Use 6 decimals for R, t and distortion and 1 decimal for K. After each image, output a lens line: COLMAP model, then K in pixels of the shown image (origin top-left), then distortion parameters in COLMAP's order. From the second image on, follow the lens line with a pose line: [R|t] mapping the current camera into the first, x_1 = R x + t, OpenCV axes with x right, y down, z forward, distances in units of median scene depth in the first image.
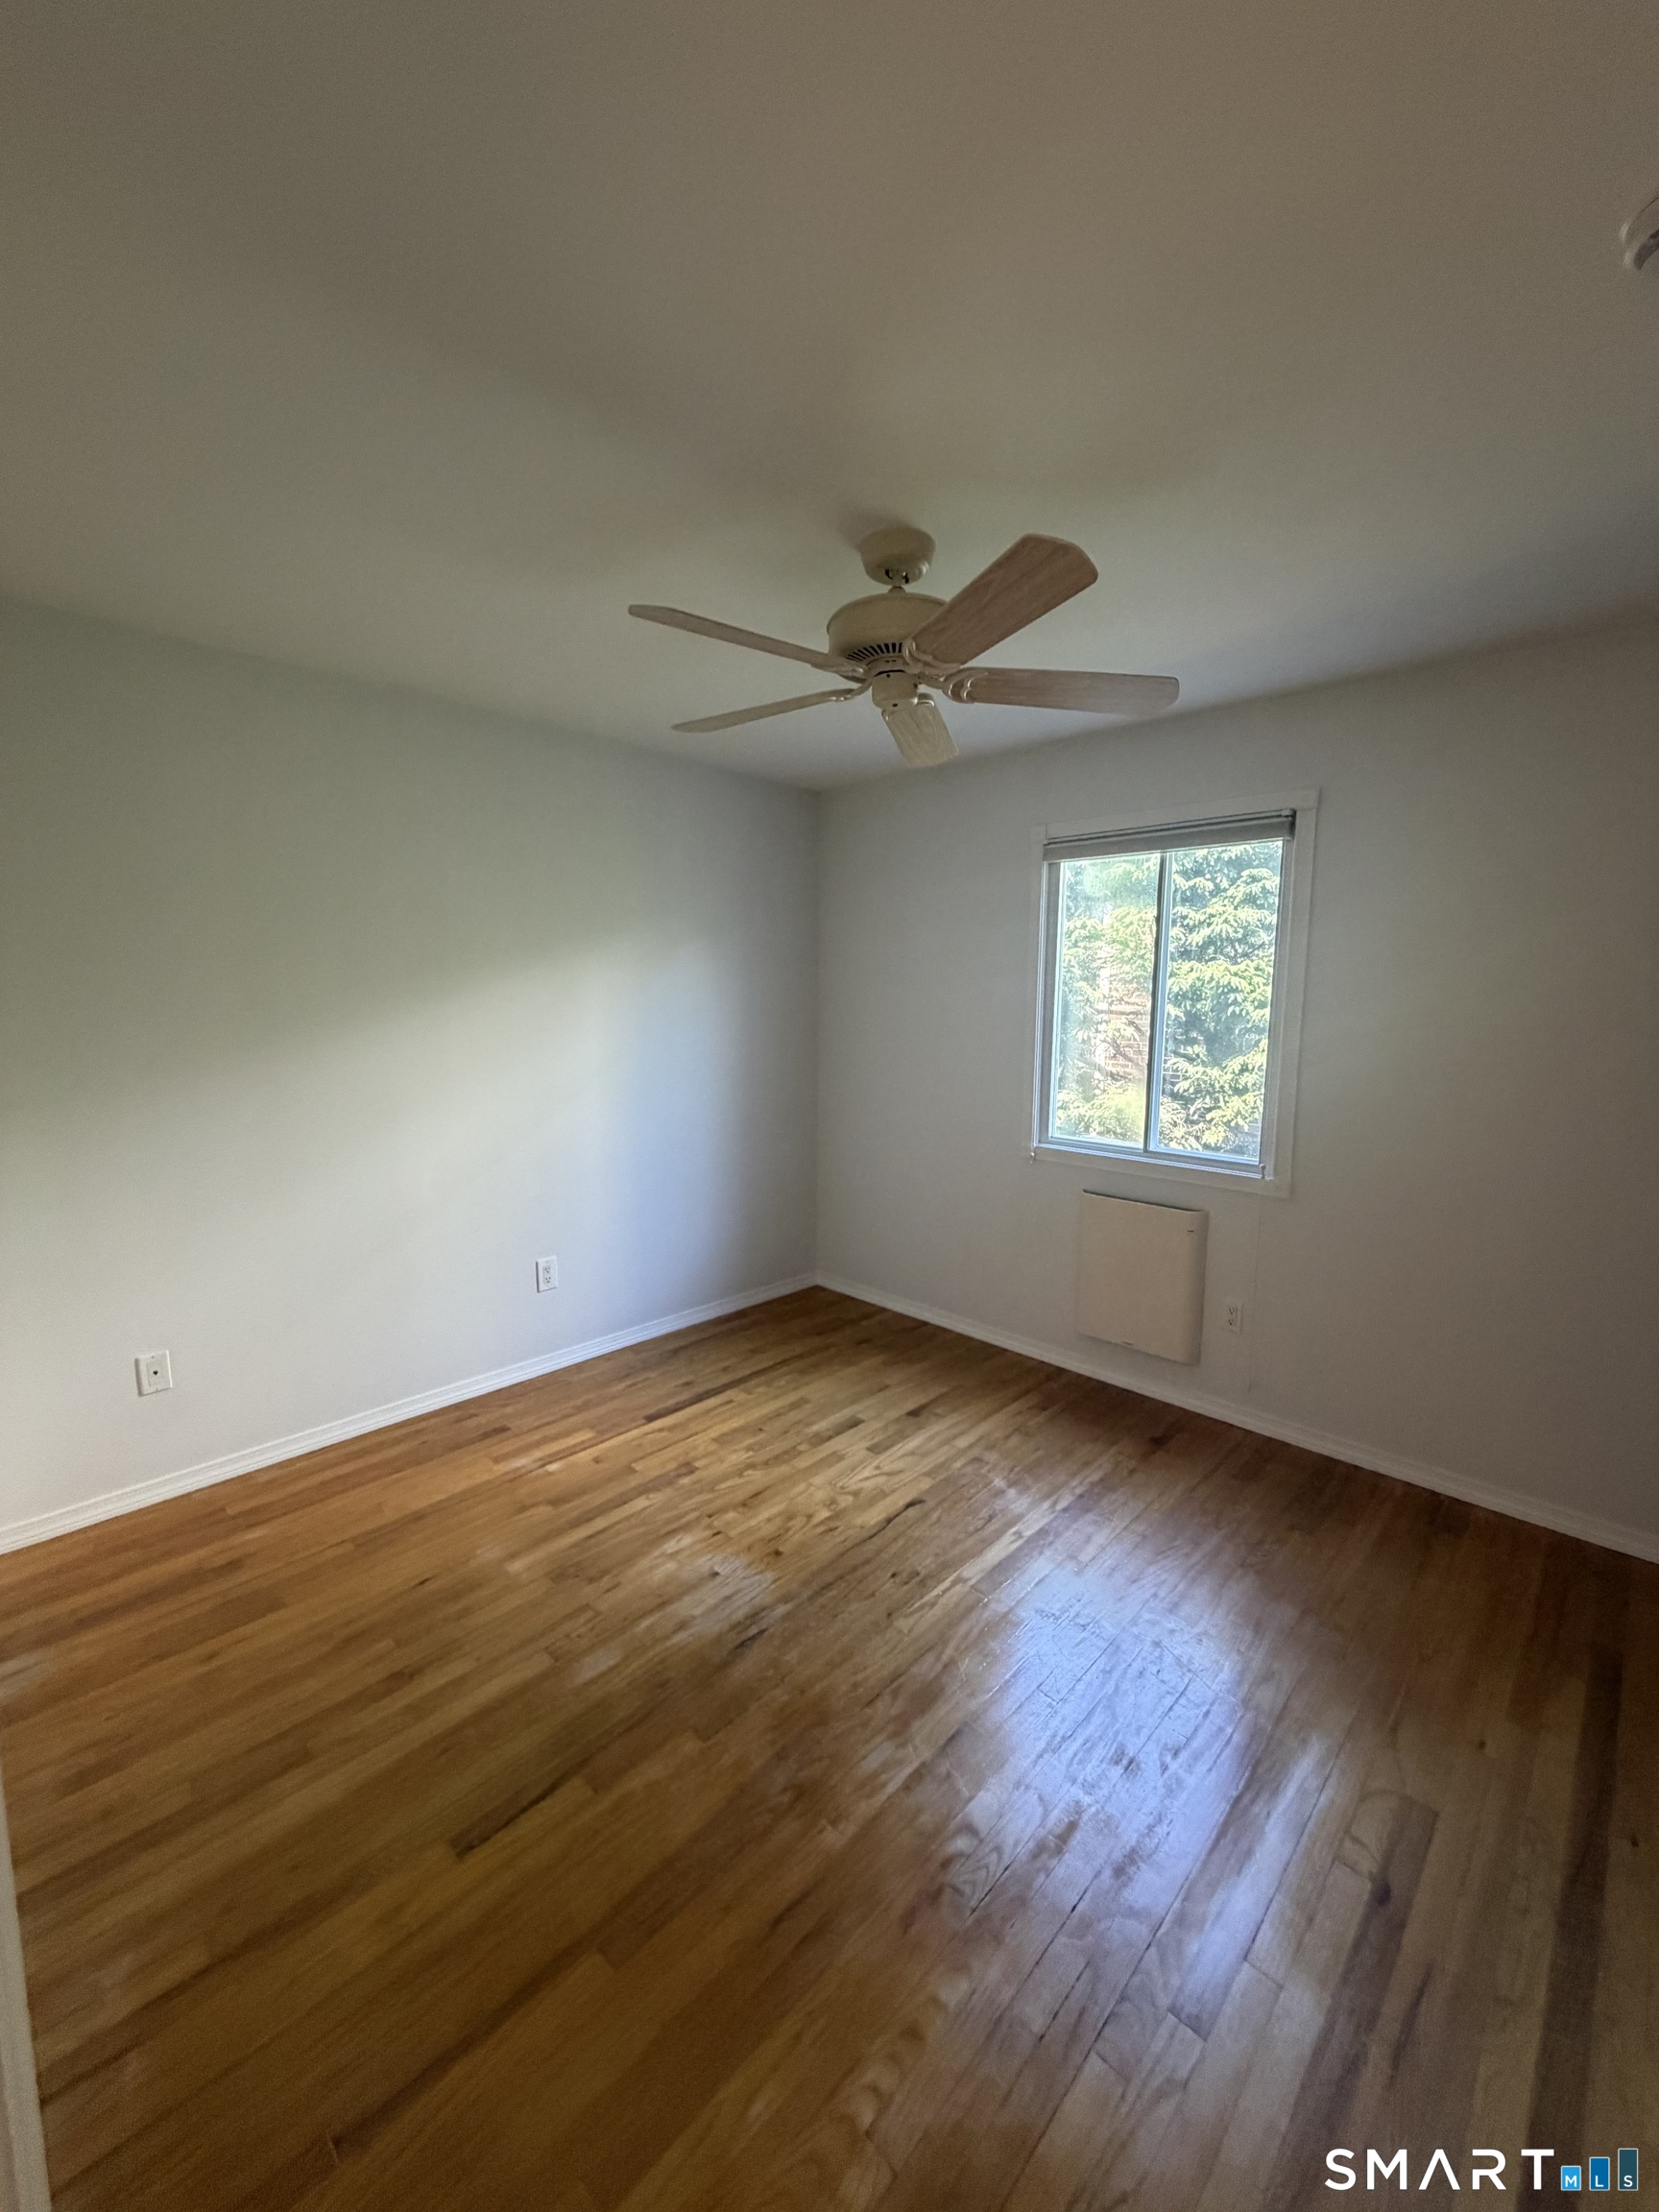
lens RADIAL K [[884.8, 0, 828.6], [0, 884.8, 1103.1], [0, 0, 1]] dist [0.000484, -0.000388]
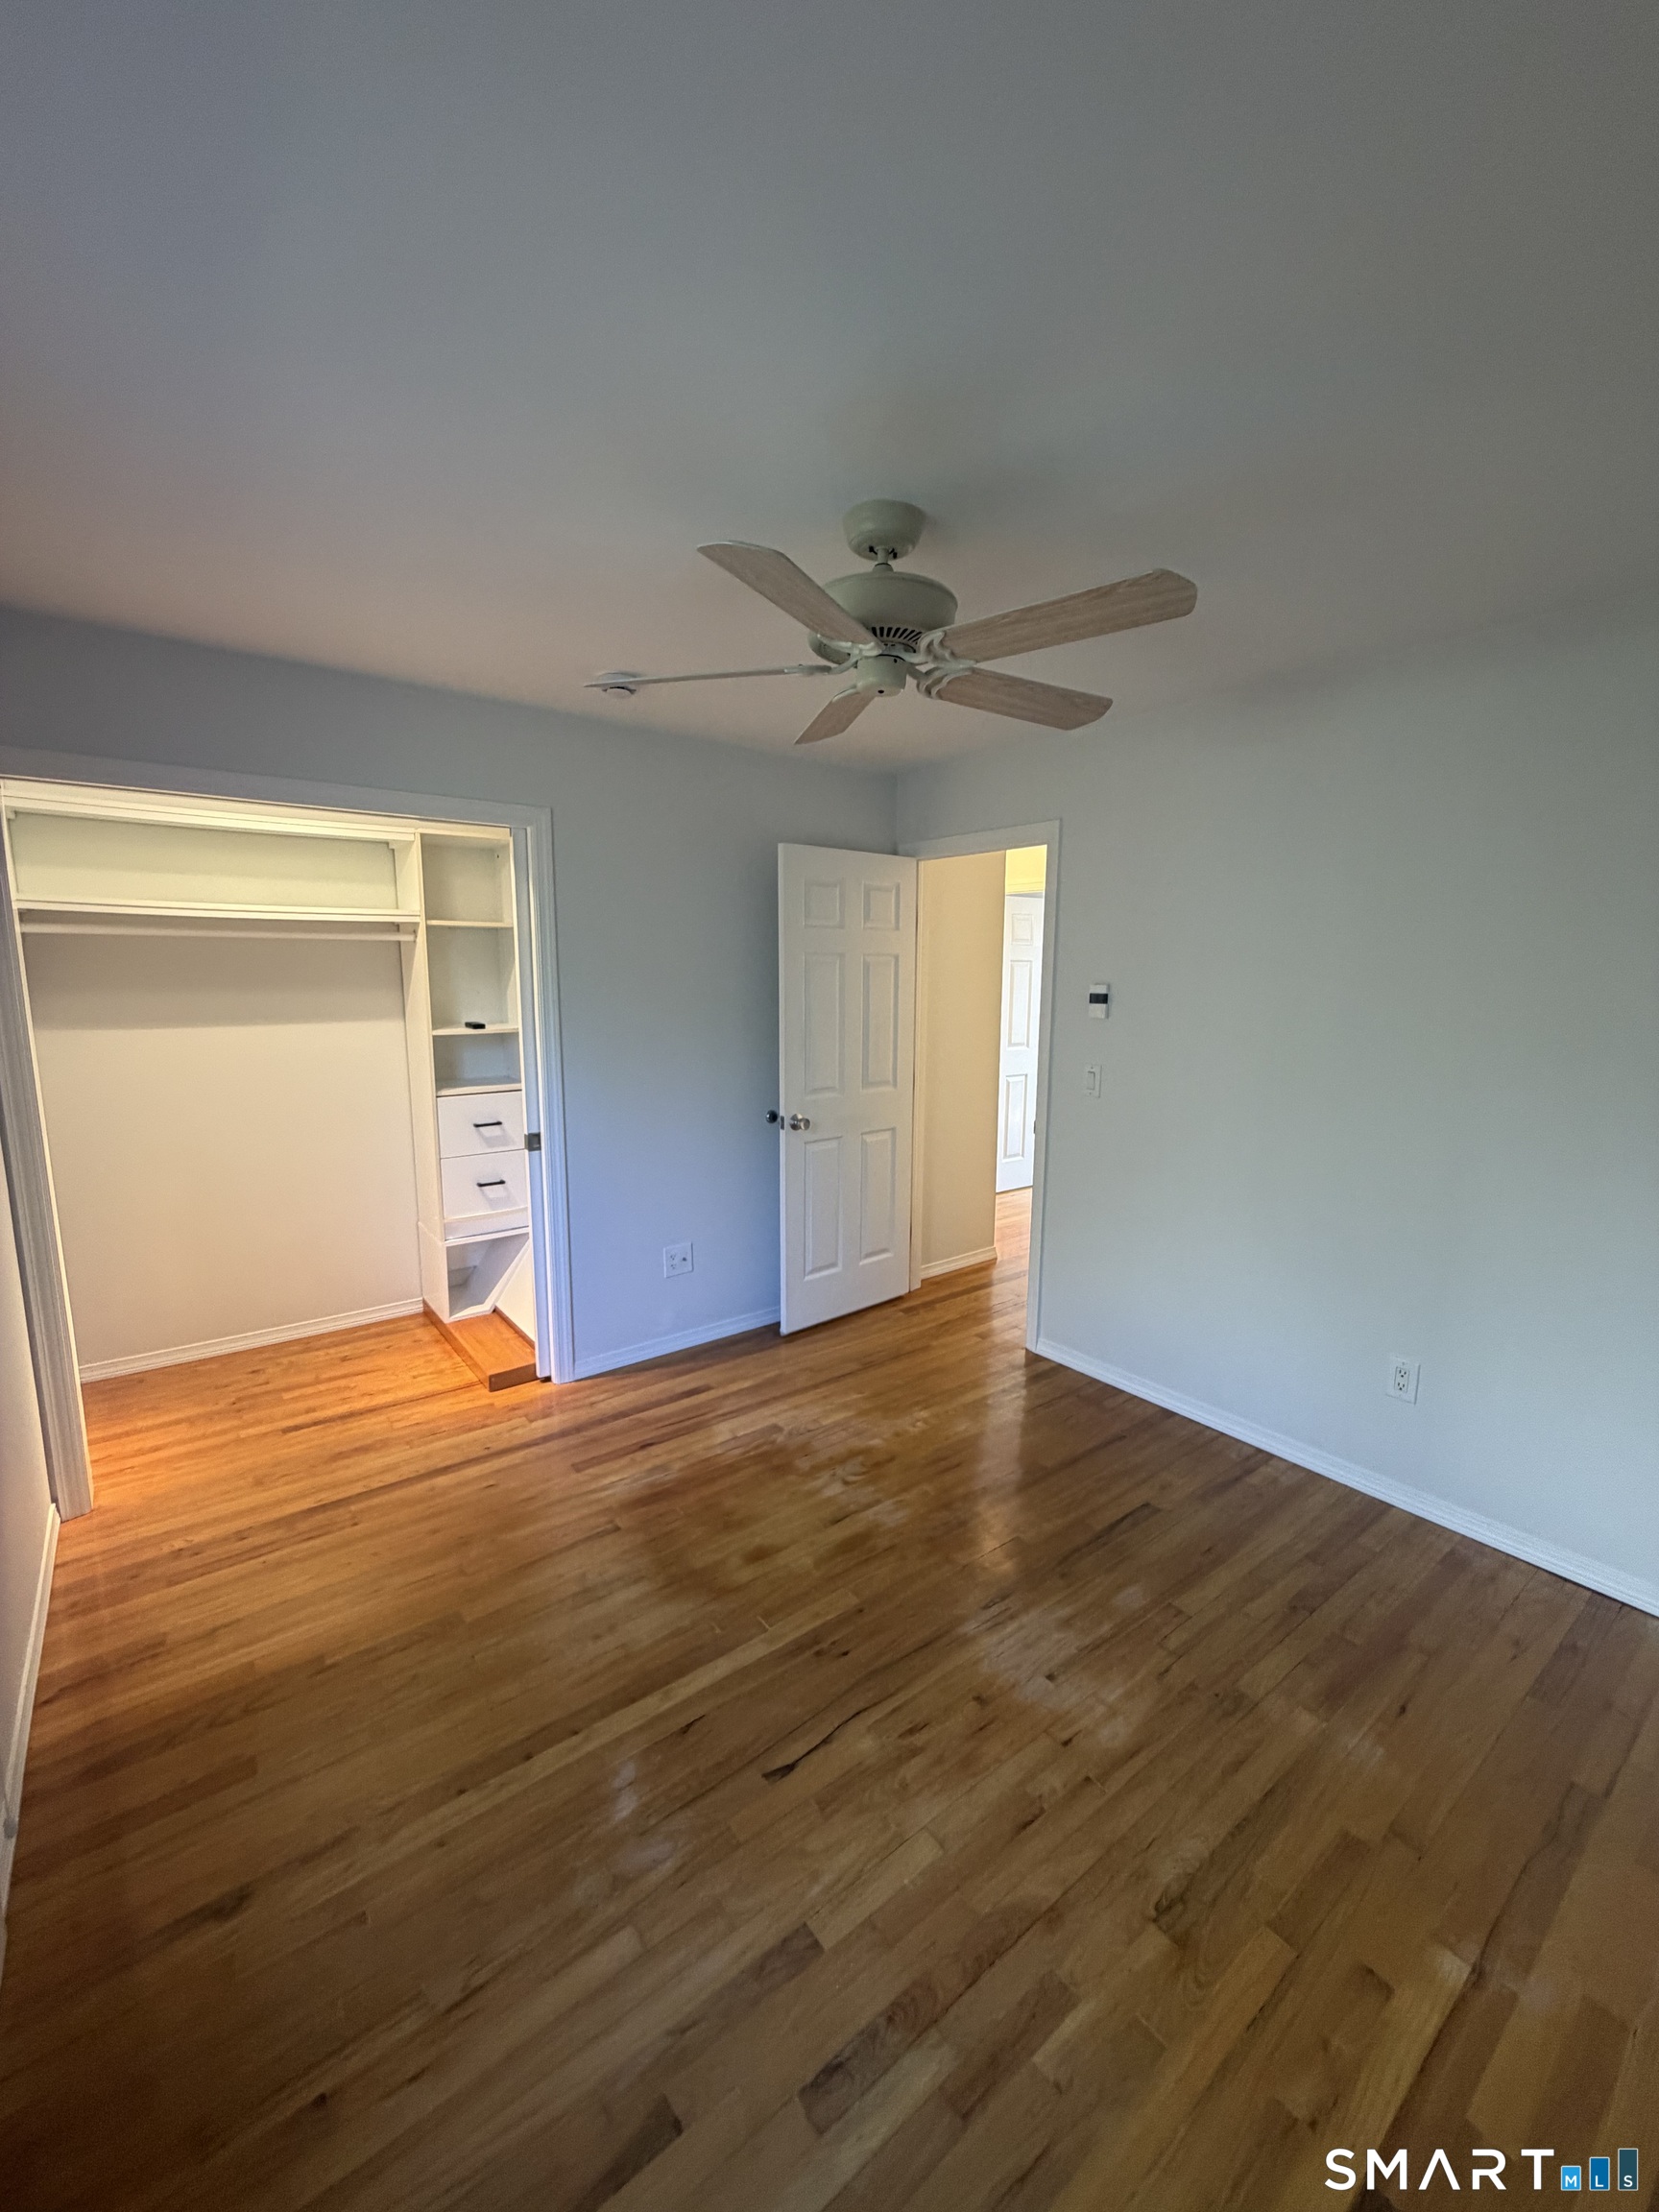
lens RADIAL K [[884.8, 0, 830.3], [0, 884.8, 1108.3], [0, 0, 1]] dist [0.000484, -0.000388]
pose [[-0.989180, -0.034534, 0.142583, -0.019821], [0.006152, 0.961282, 0.275498, -0.232303], [-0.146577, 0.273395, -0.950669, 1.663834]]
